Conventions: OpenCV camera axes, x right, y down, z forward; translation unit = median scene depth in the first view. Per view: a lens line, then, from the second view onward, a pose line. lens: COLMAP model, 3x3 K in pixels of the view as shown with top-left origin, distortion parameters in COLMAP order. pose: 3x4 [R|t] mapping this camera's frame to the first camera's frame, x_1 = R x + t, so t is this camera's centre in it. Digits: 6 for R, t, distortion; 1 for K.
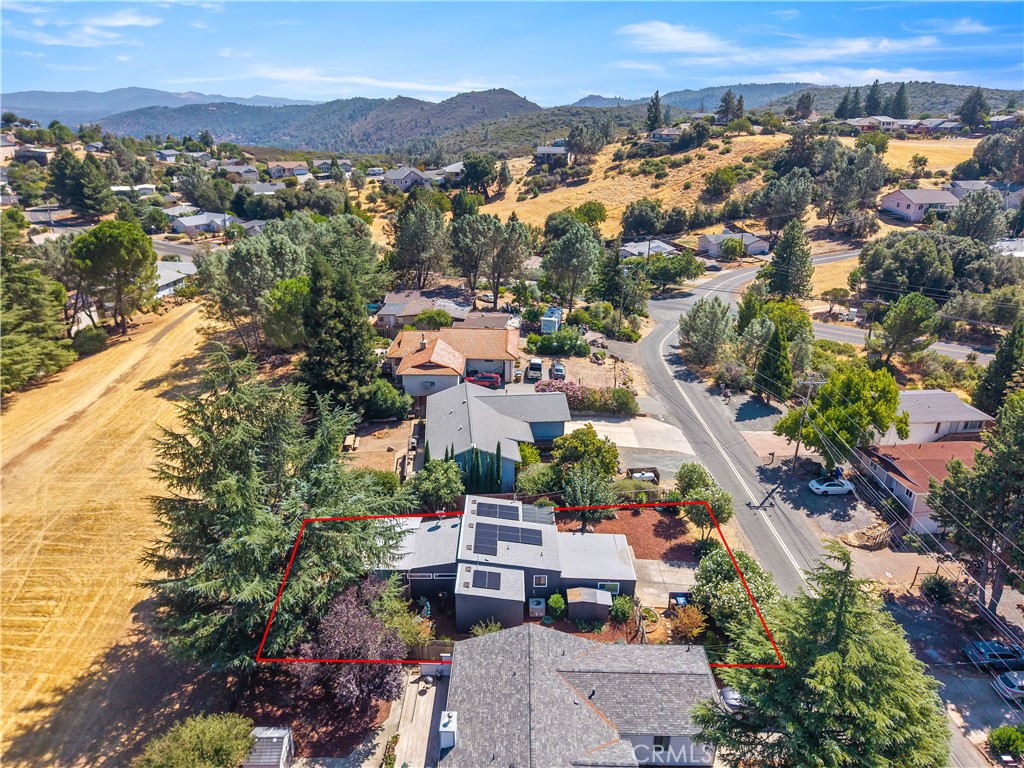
lens RADIAL K [[678.6, 0, 511.1], [0, 678.6, 398.2], [0, 0, 1]] dist [0.012745, -0.017009]
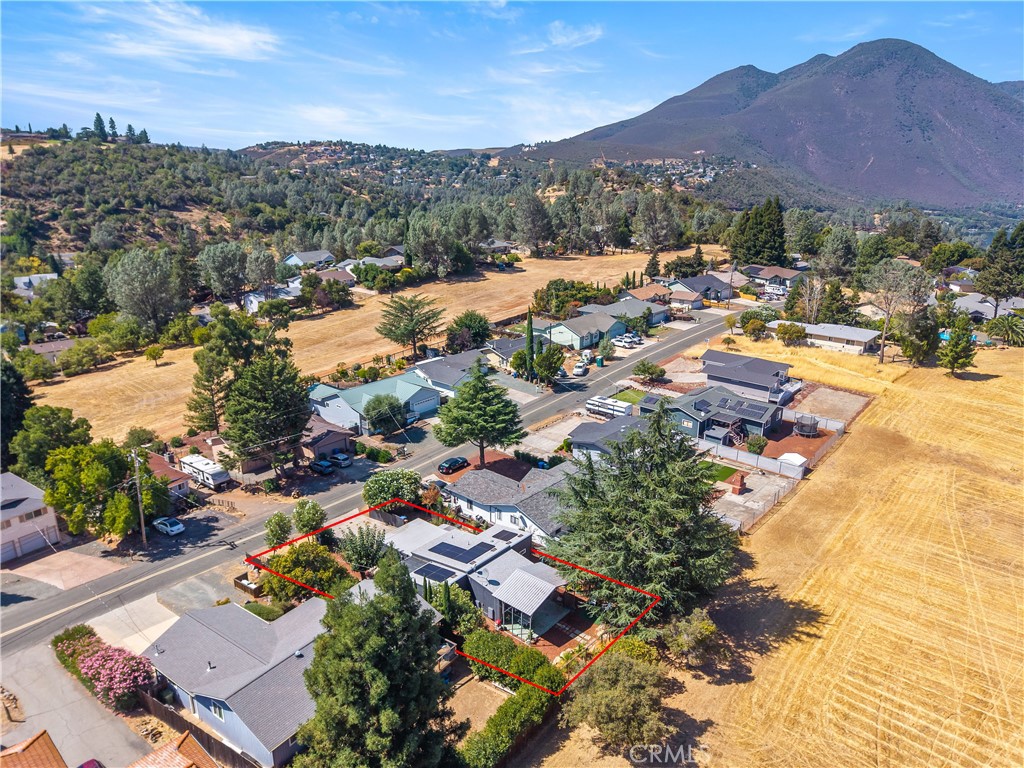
lens RADIAL K [[678.6, 0, 511.1], [0, 678.6, 398.2], [0, 0, 1]] dist [0.012745, -0.017009]
pose [[-0.758638, -0.220284, 0.613143, -0.525040], [0.243749, 0.776795, 0.580669, -0.477330], [-0.604198, 0.589970, -0.535612, 0.979689]]
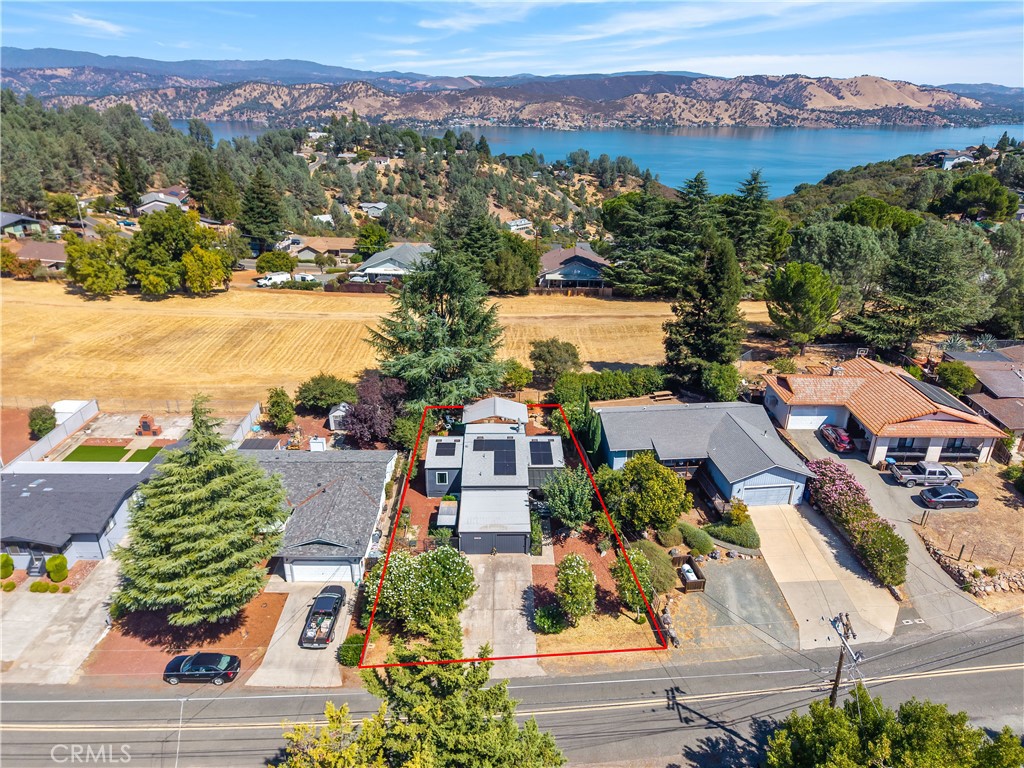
lens RADIAL K [[678.6, 0, 511.1], [0, 678.6, 398.2], [0, 0, 1]] dist [0.012745, -0.017009]
pose [[0.003948, 0.407374, -0.913253, 0.699746], [-0.395826, 0.839305, 0.372677, -0.221571], [0.918317, 0.360018, 0.164562, 0.535607]]
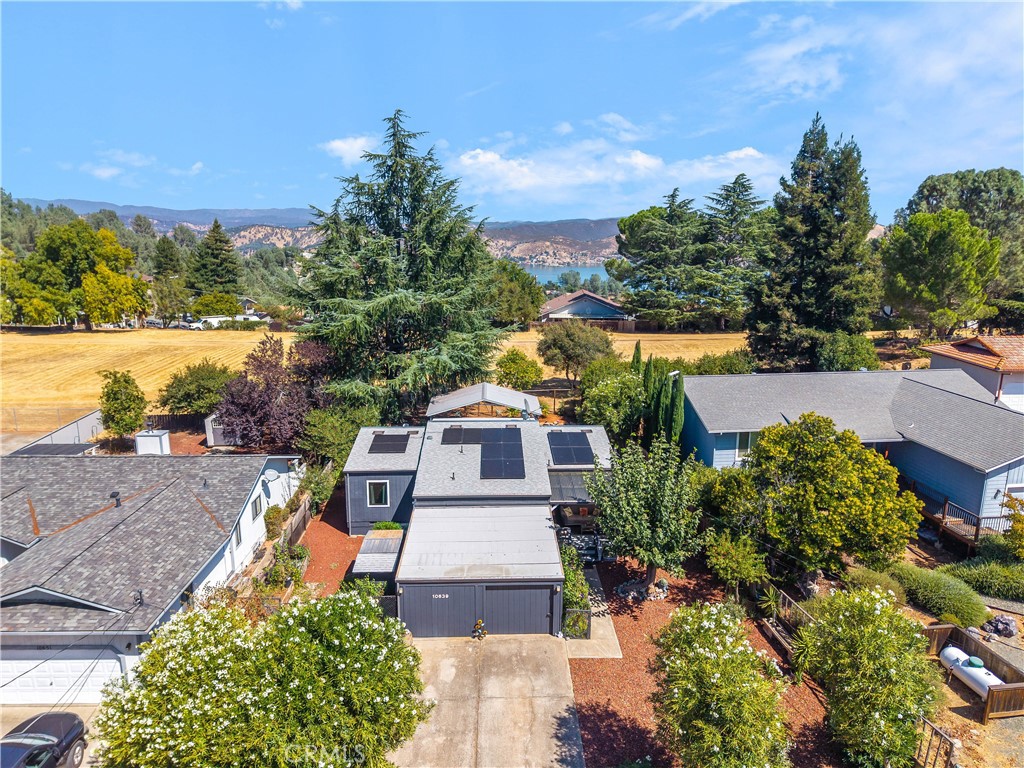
lens RADIAL K [[678.6, 0, 511.1], [0, 678.6, 398.2], [0, 0, 1]] dist [0.012745, -0.017009]
pose [[0.016204, 0.226115, -0.973966, 0.394624], [-0.391321, 0.897827, 0.201929, 0.021668], [0.920111, 0.377862, 0.103032, 0.635230]]
